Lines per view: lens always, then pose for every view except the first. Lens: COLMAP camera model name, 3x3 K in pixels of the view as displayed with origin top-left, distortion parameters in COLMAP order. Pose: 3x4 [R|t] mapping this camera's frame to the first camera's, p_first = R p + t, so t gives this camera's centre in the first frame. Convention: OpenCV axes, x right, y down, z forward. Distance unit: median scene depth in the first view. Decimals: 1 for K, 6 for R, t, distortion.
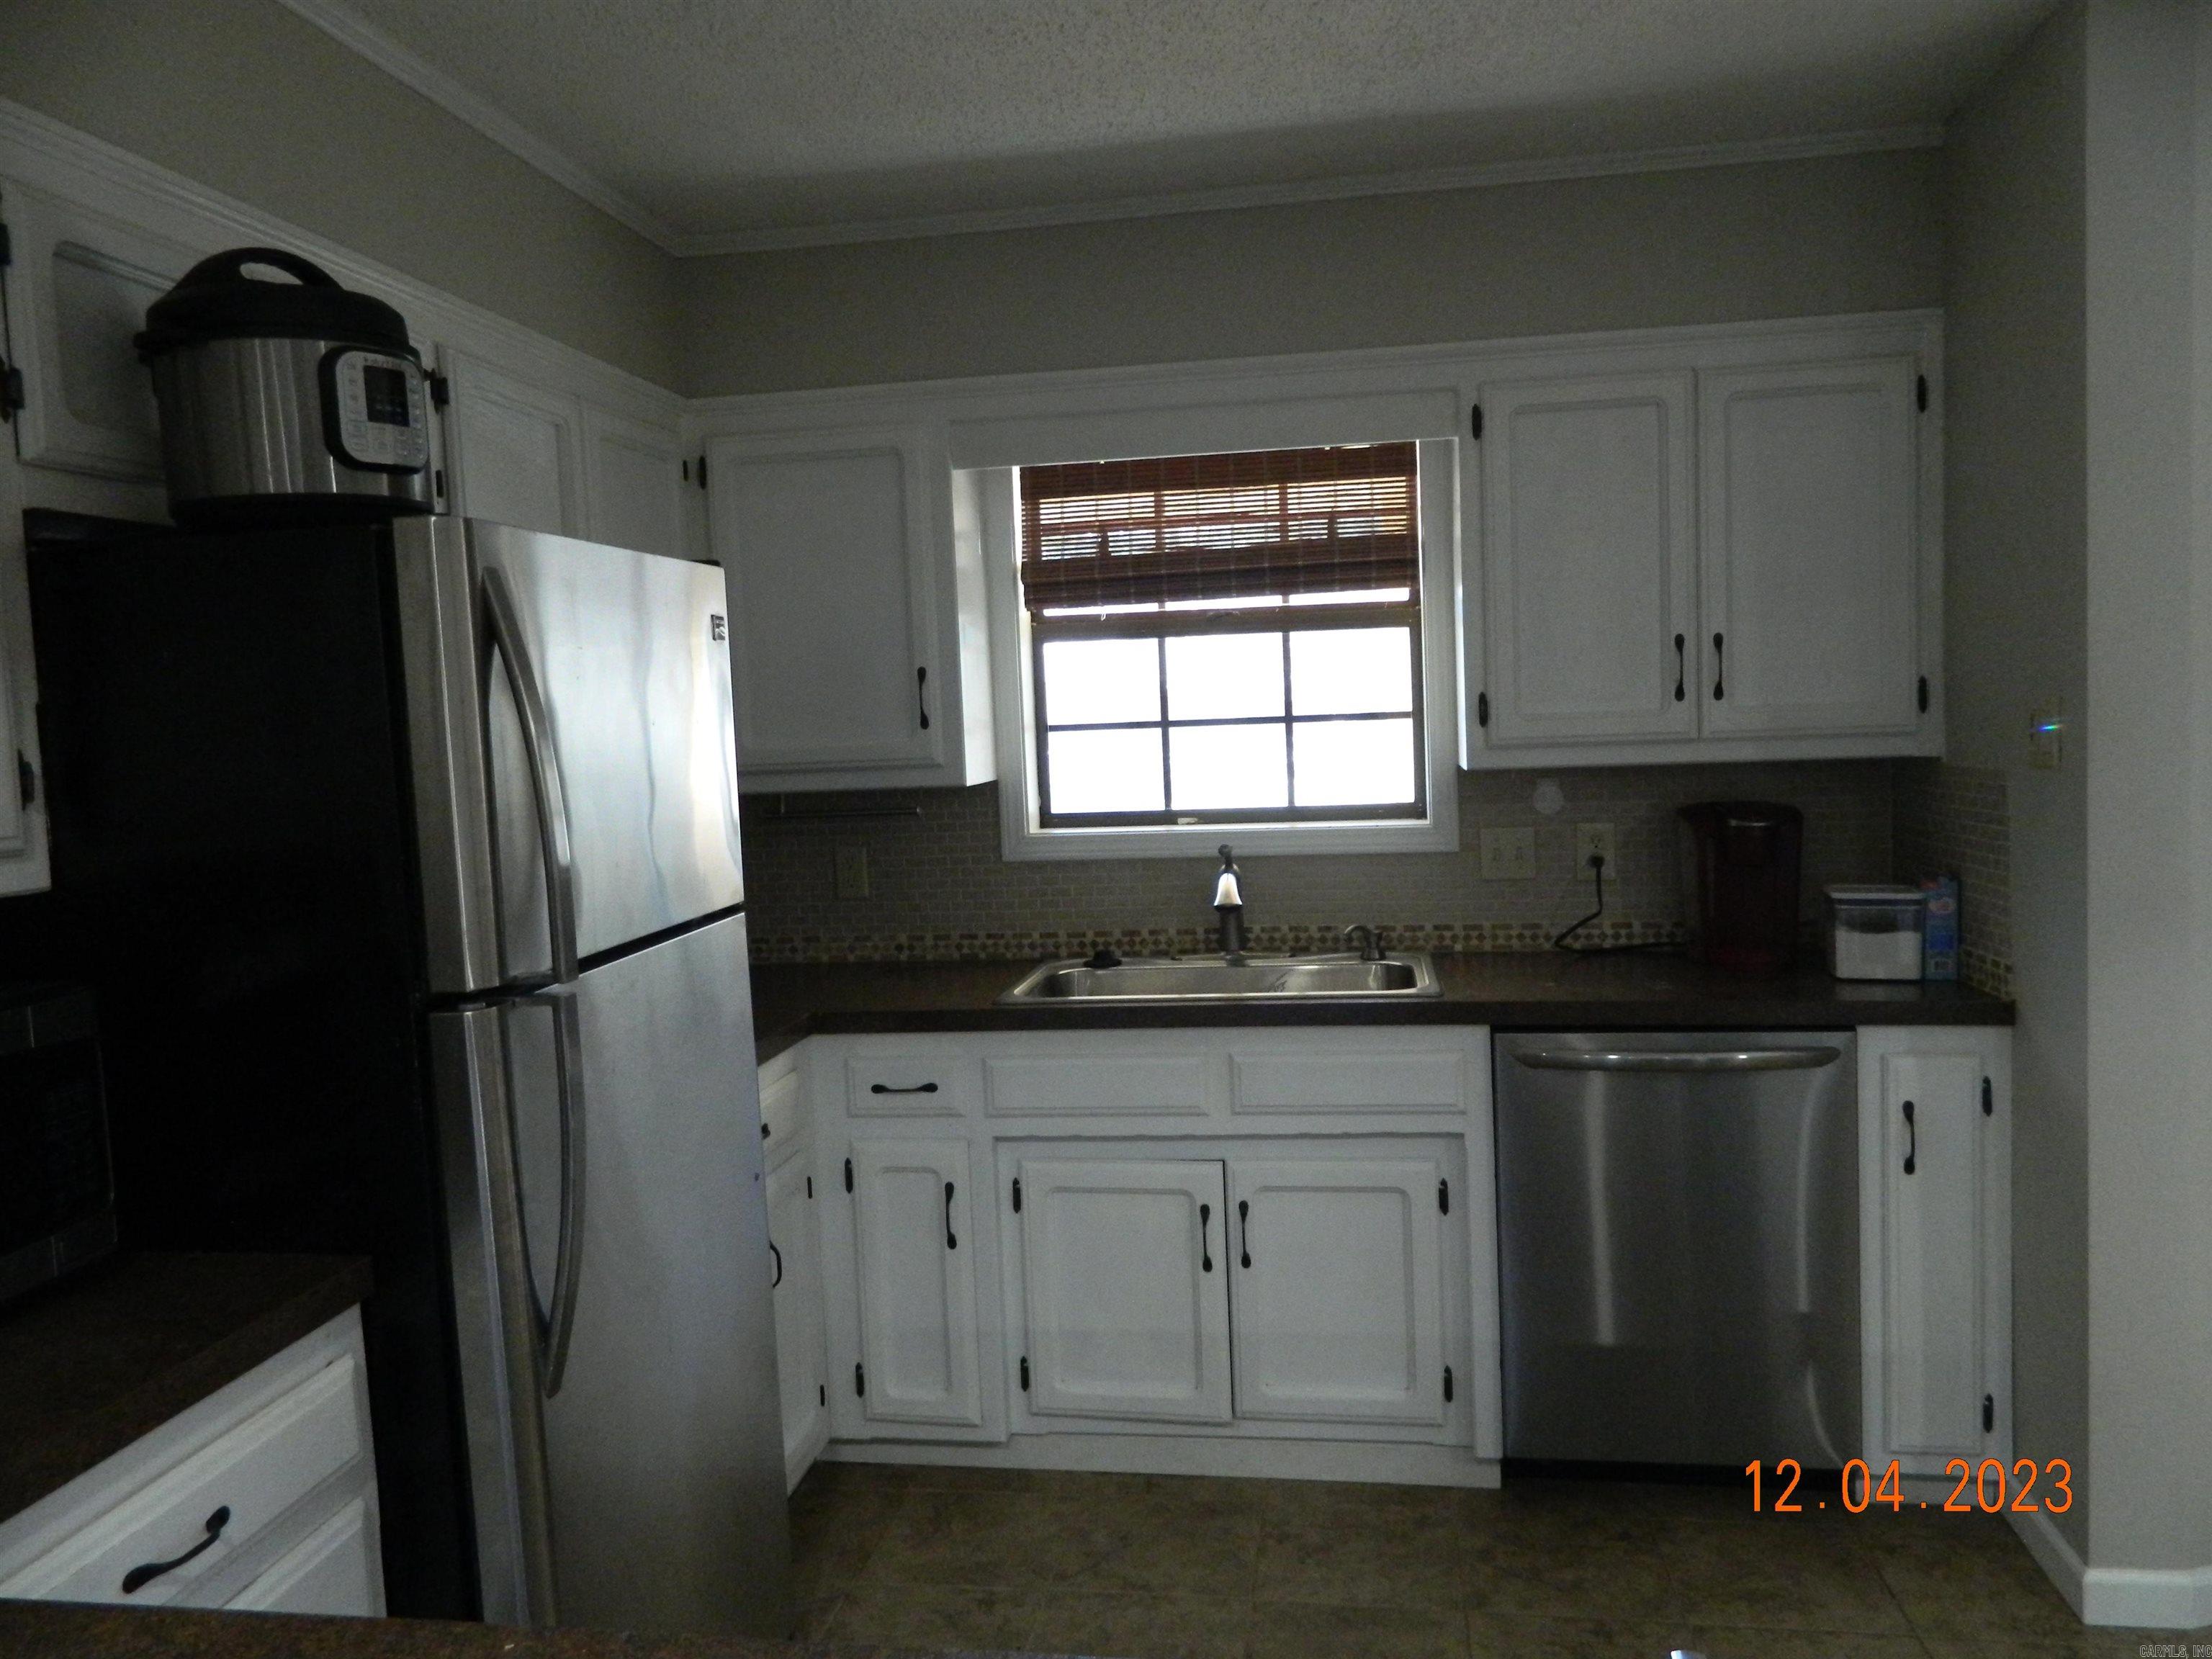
lens RADIAL K [[1634.2, 0, 1102.1], [0, 1634.2, 822.8], [0, 0, 1]] dist [-0.002767, 0.000645]
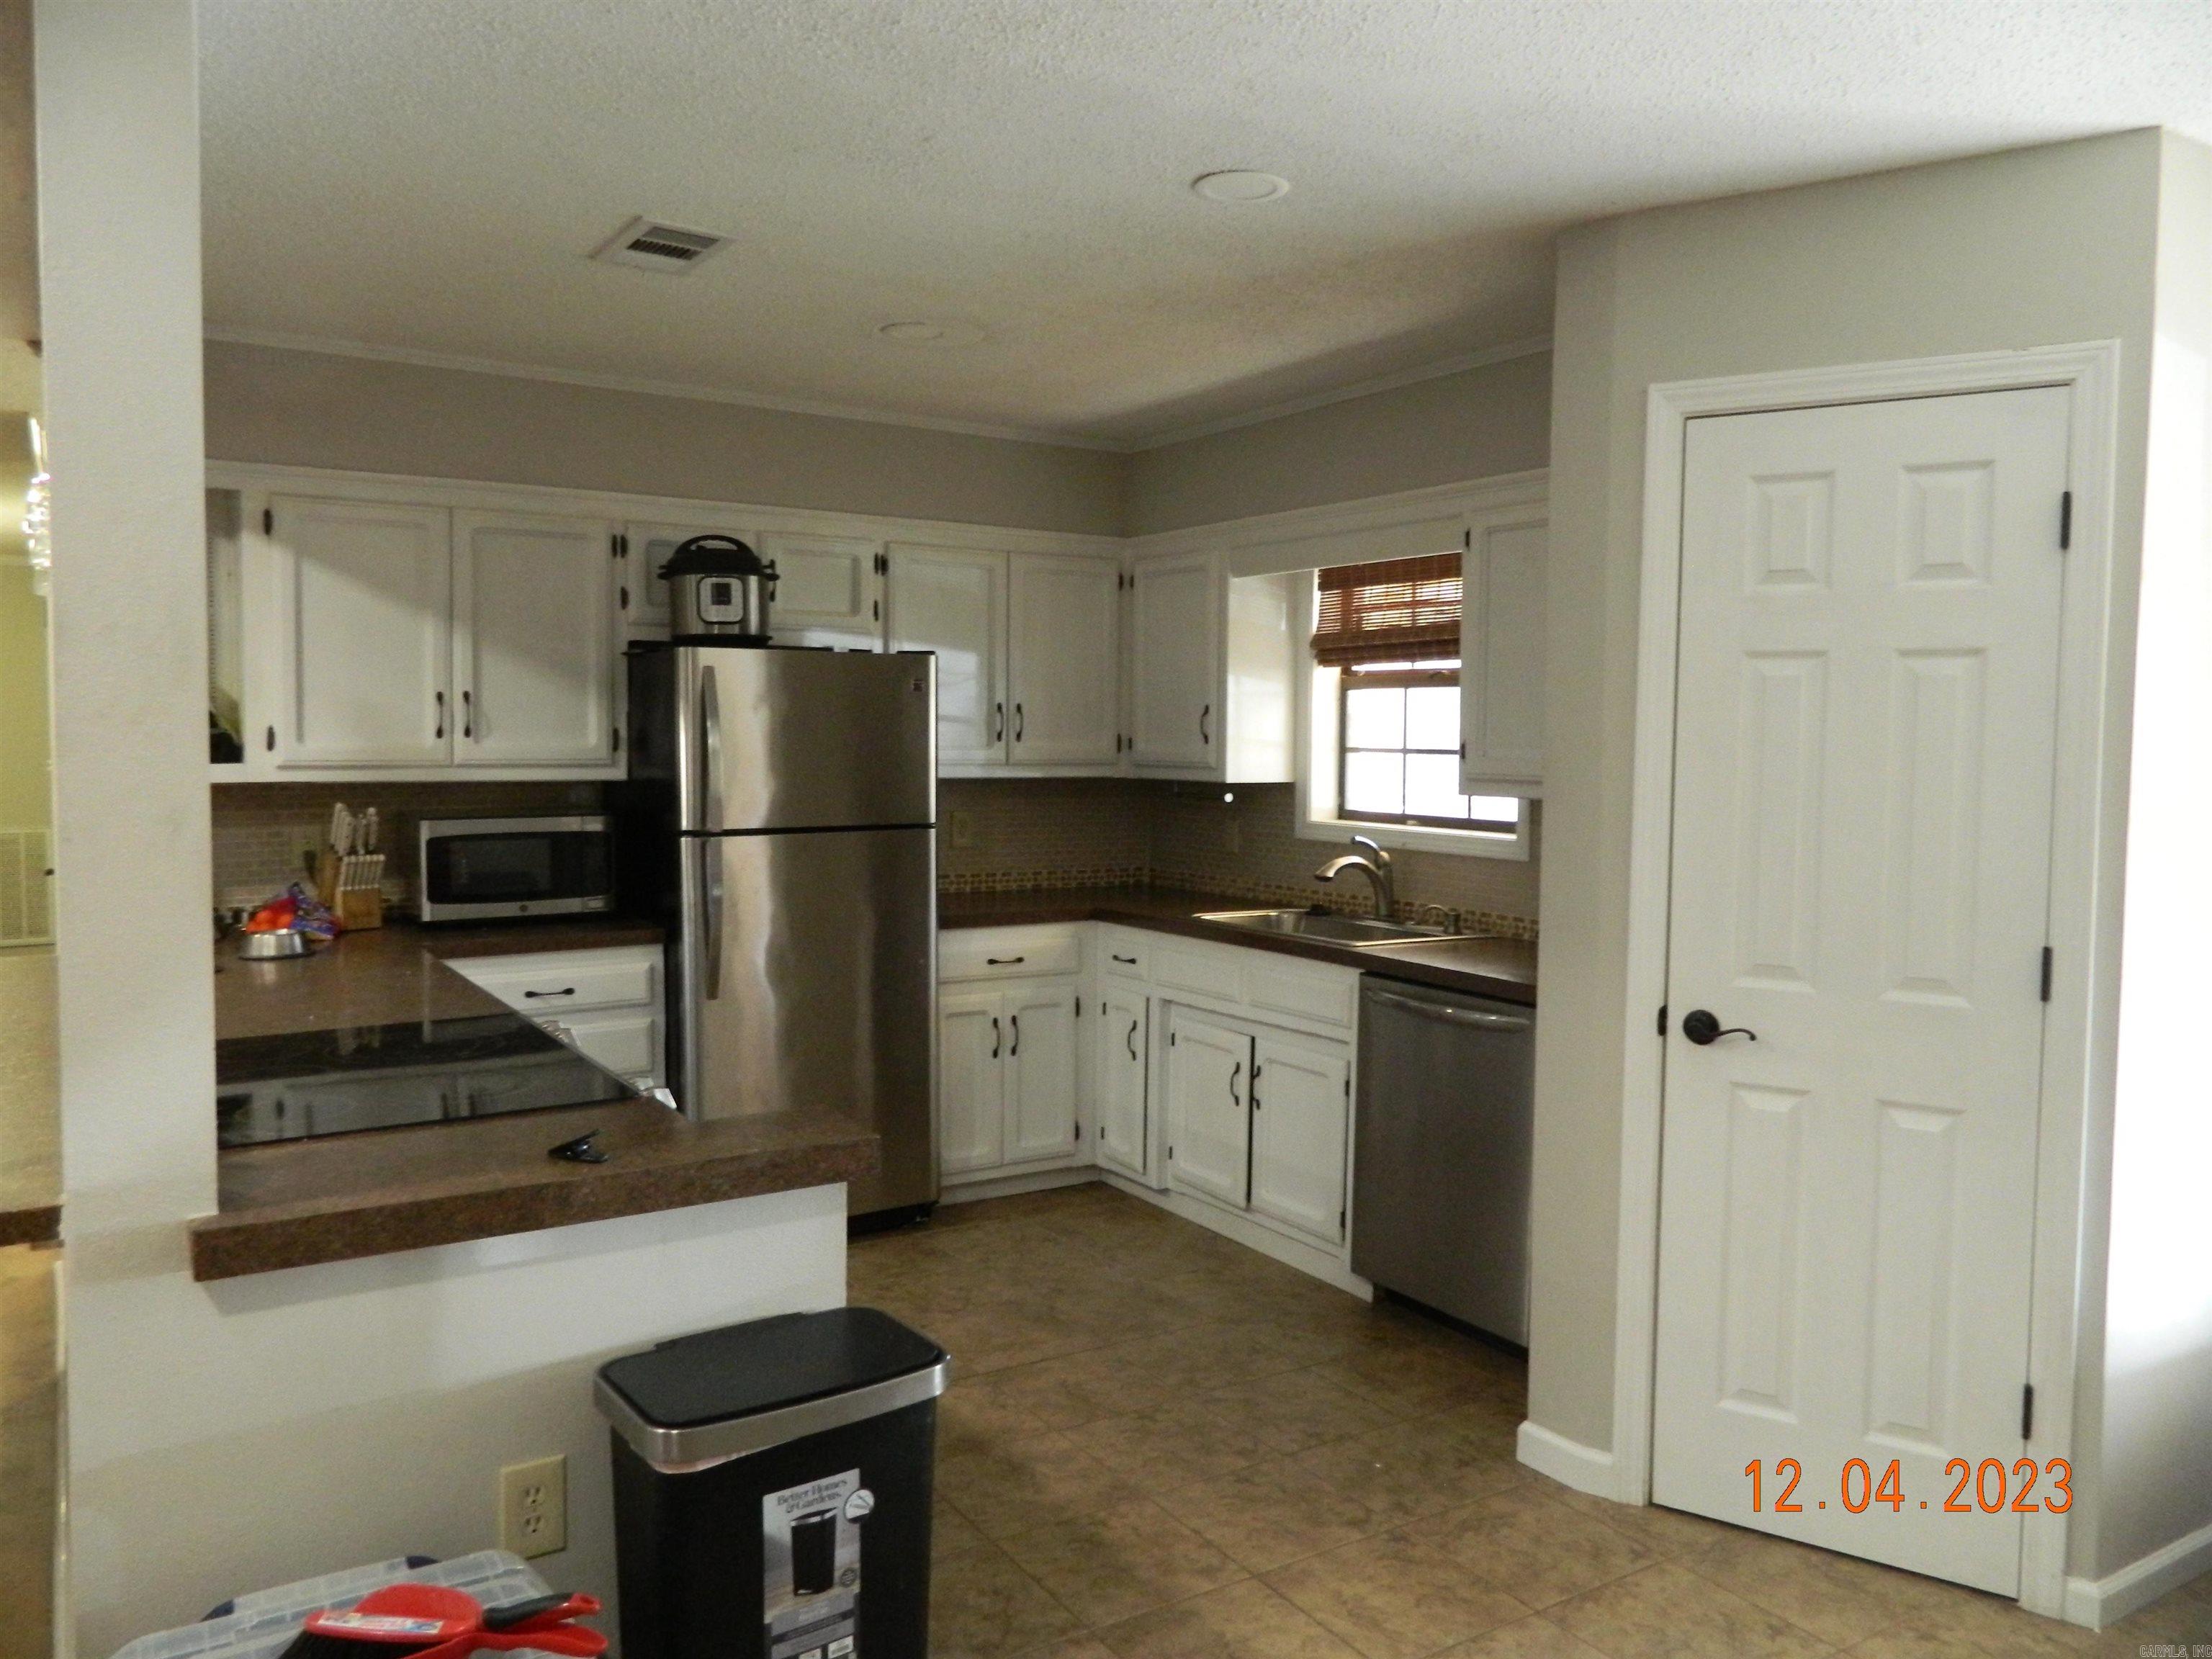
lens RADIAL K [[1630.2, 0, 1106.0], [0, 1630.2, 829.5], [0, 0, 1]] dist [-0.000875, 0.000055]
pose [[0.666778, 0.091330, -0.739639, 0.998928], [-0.089491, 0.995093, 0.042198, -0.033755], [0.739863, 0.038054, 0.671680, -0.117770]]
